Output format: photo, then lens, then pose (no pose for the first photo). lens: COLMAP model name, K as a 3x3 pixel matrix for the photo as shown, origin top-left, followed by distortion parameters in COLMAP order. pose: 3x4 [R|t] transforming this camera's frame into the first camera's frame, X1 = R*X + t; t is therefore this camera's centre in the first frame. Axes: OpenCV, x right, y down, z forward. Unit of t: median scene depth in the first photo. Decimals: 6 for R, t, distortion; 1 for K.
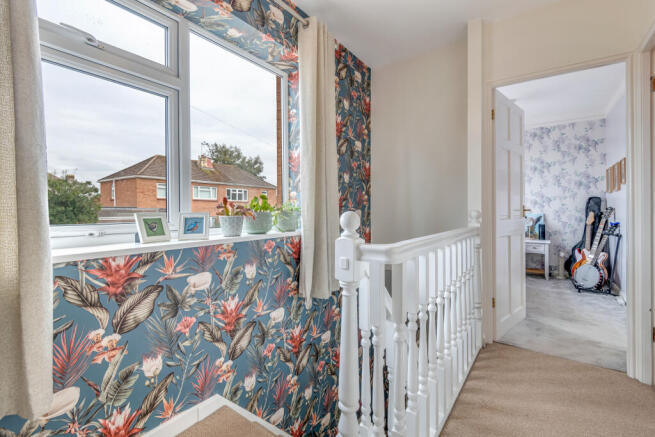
lens RADIAL K [[299.5, 0, 331.7], [0, 299.5, 212.1], [0, 0, 1]] dist [0.003985, 0.000021]
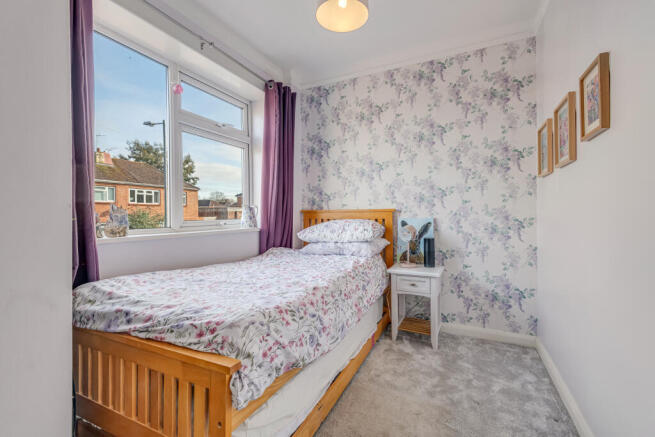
lens RADIAL K [[299.5, 0, 323.8], [0, 299.5, 219.4], [0, 0, 1]] dist [0.003985, 0.000021]
pose [[0.988519, -0.010267, 0.150747, 0.425992], [0.008154, 0.999860, 0.014629, -0.002635], [-0.150876, -0.013231, 0.988464, 0.490506]]
